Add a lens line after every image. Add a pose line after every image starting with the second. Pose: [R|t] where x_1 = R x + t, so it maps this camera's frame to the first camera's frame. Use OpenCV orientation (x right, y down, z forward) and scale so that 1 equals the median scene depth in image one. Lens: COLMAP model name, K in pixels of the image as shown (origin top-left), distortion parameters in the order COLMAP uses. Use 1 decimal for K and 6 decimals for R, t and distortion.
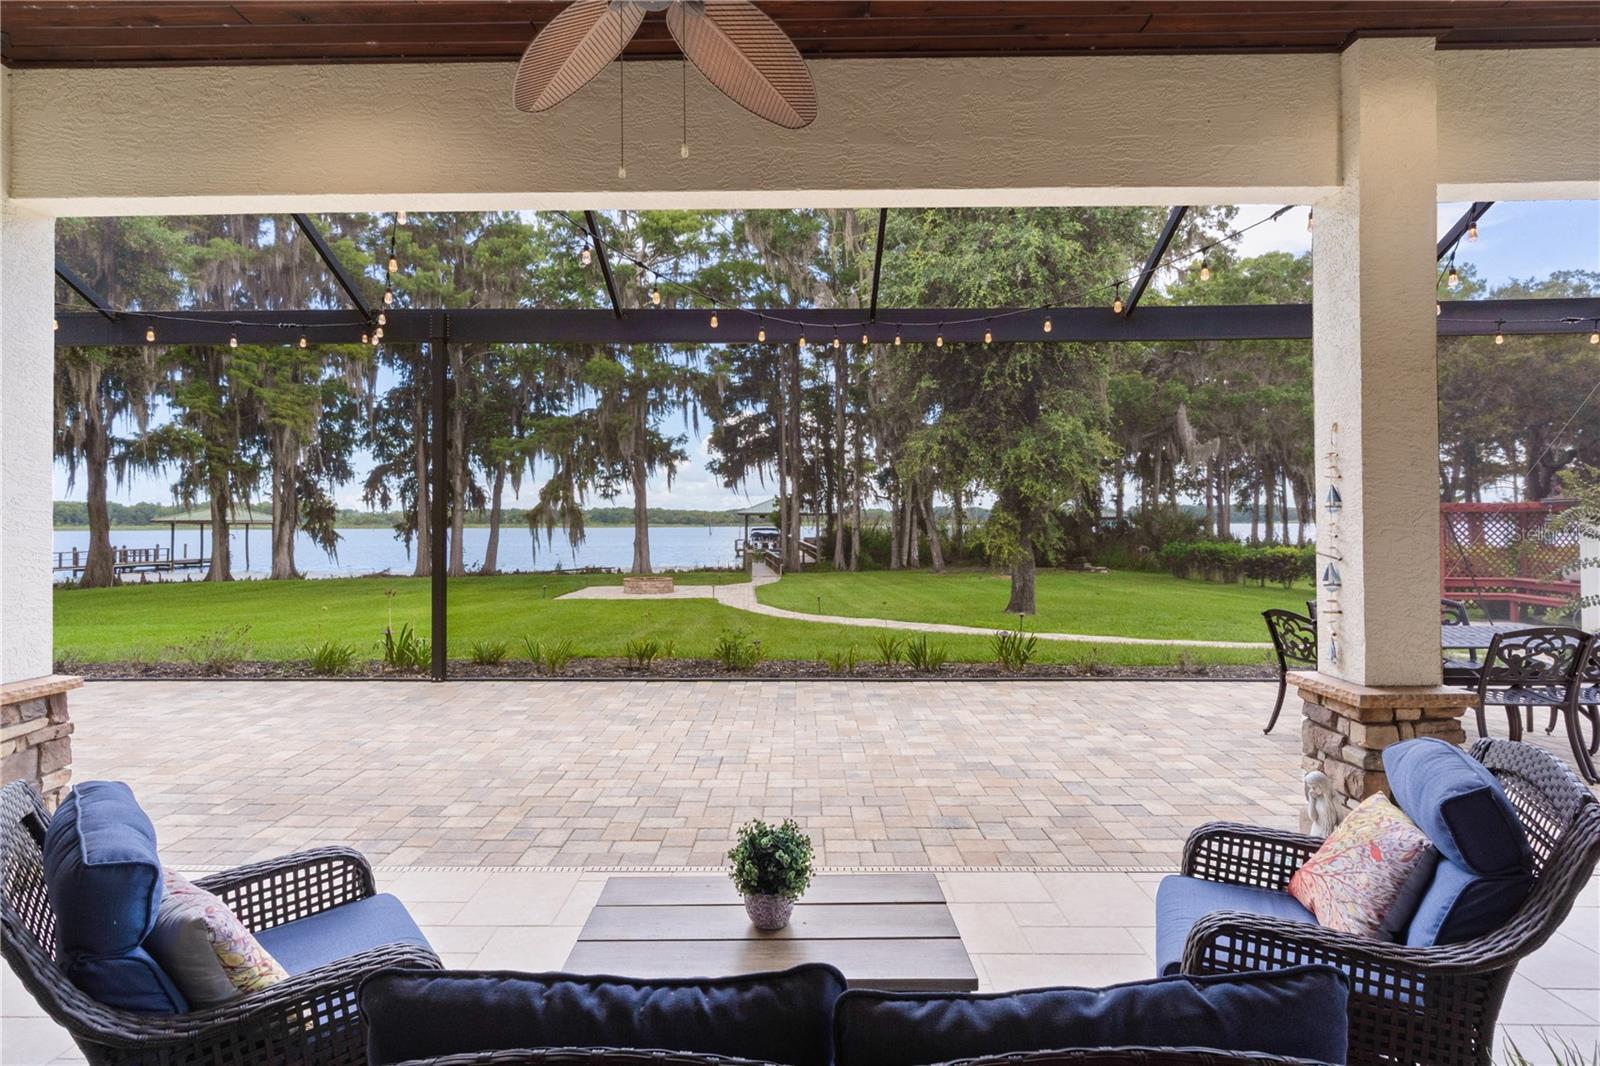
lens RADIAL K [[815.1, 0, 789.0], [0, 815.1, 523.1], [0, 0, 1]] dist [0.000519, -0.000101]
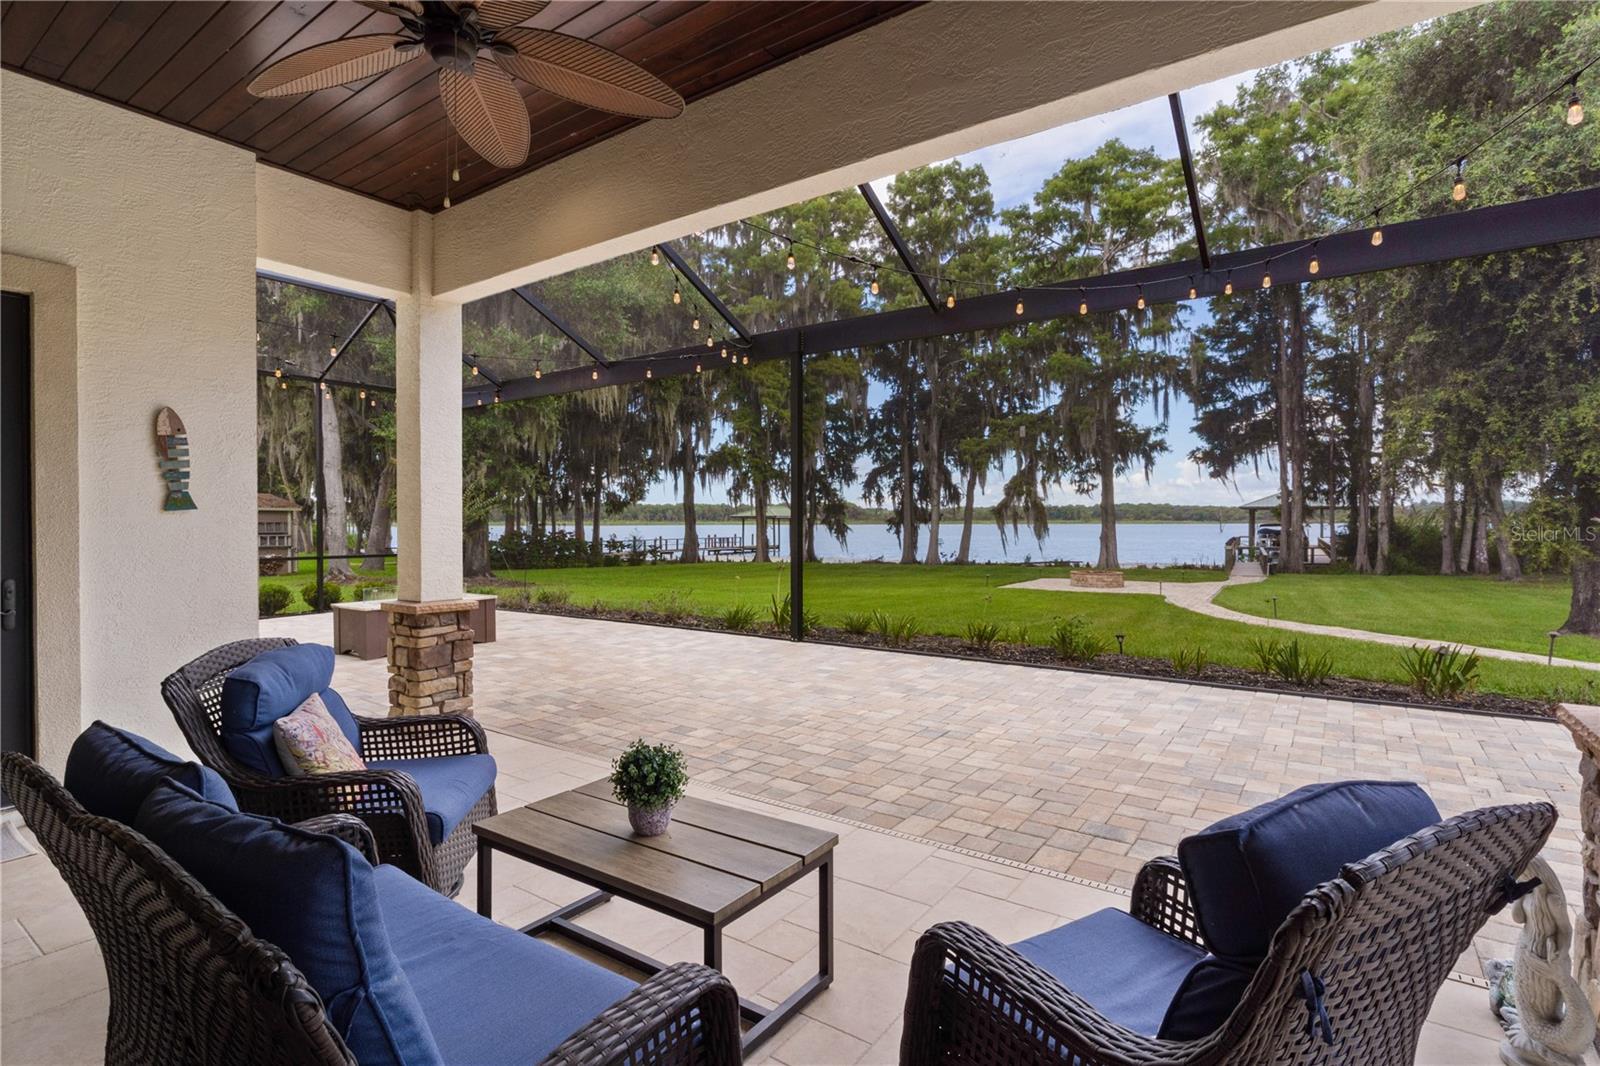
lens RADIAL K [[780.2, 0, 792.8], [0, 780.2, 530.6], [0, 0, 1]] dist [-0.003372, 0.000265]
pose [[0.821345, 0.007859, -0.570377, 0.041973], [0.000064, 0.999904, 0.013869, 0.003261], [0.570431, -0.011427, 0.821266, 0.012676]]
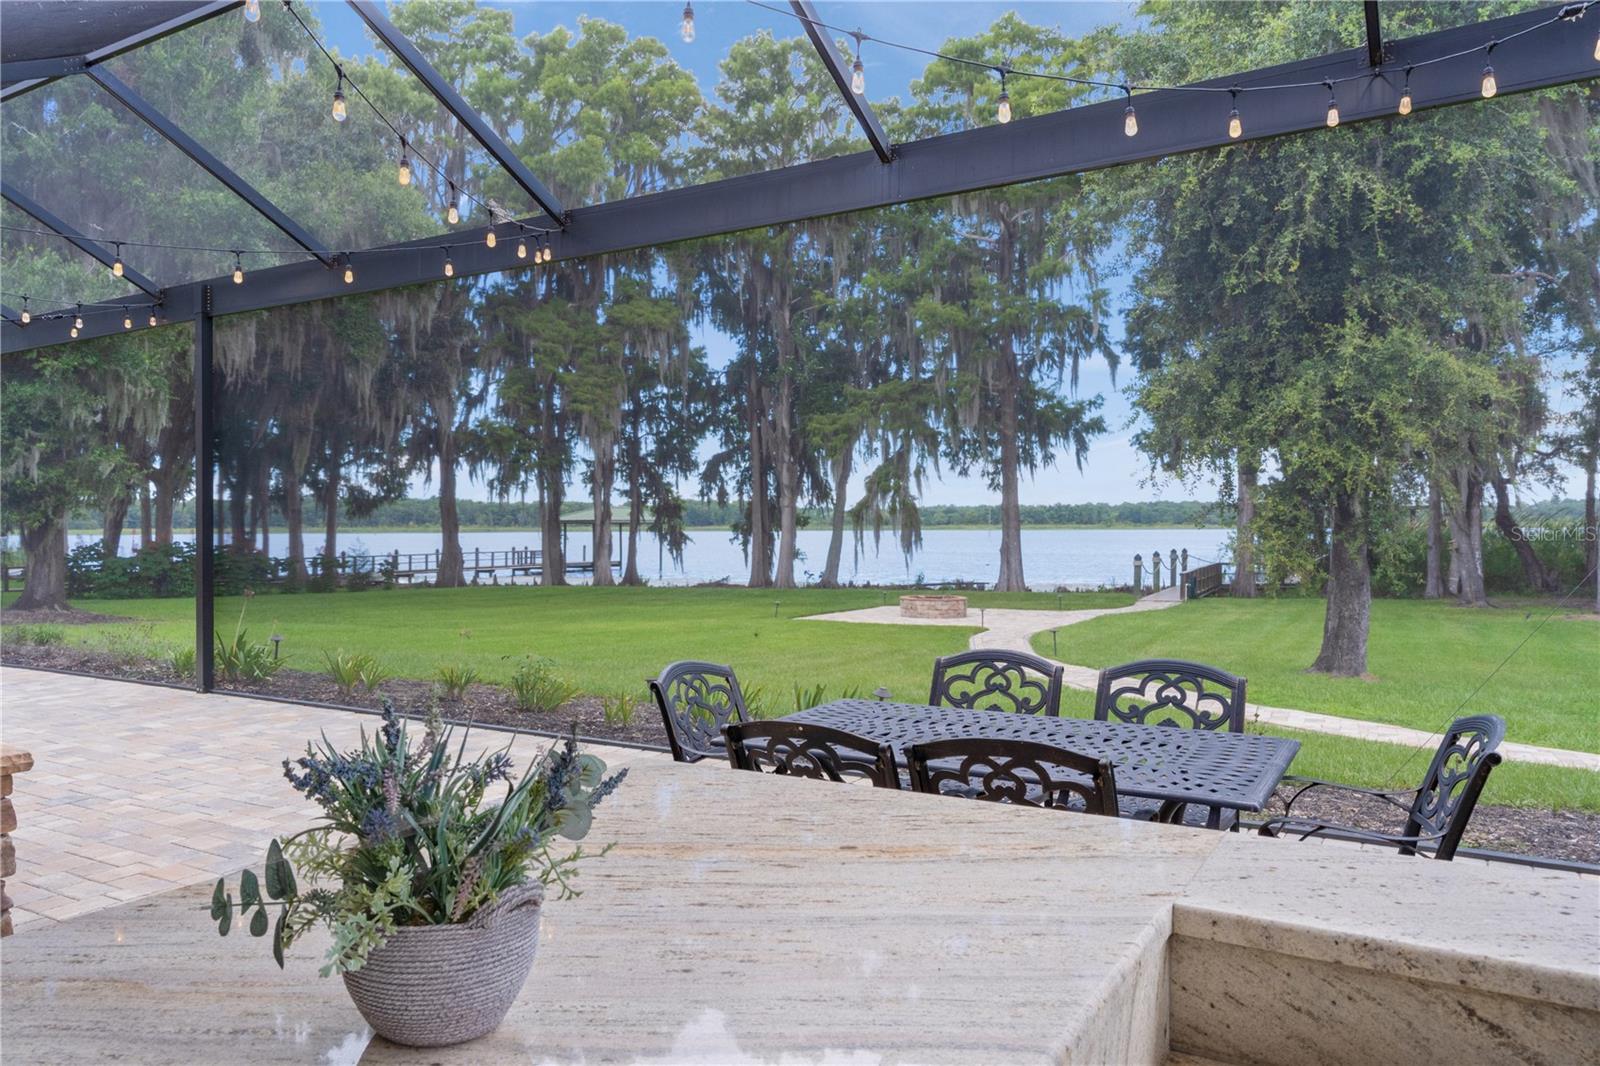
lens RADIAL K [[1099.0, 0, 800.0], [0, 1099.0, 533.0], [0, 0, 1]] dist [0.006848, 0.001716]
pose [[0.868329, 0.003234, -0.495979, 0.141123], [0.000483, 0.999973, 0.007365, 0.002532], [0.495989, -0.006635, 0.868304, 0.059747]]
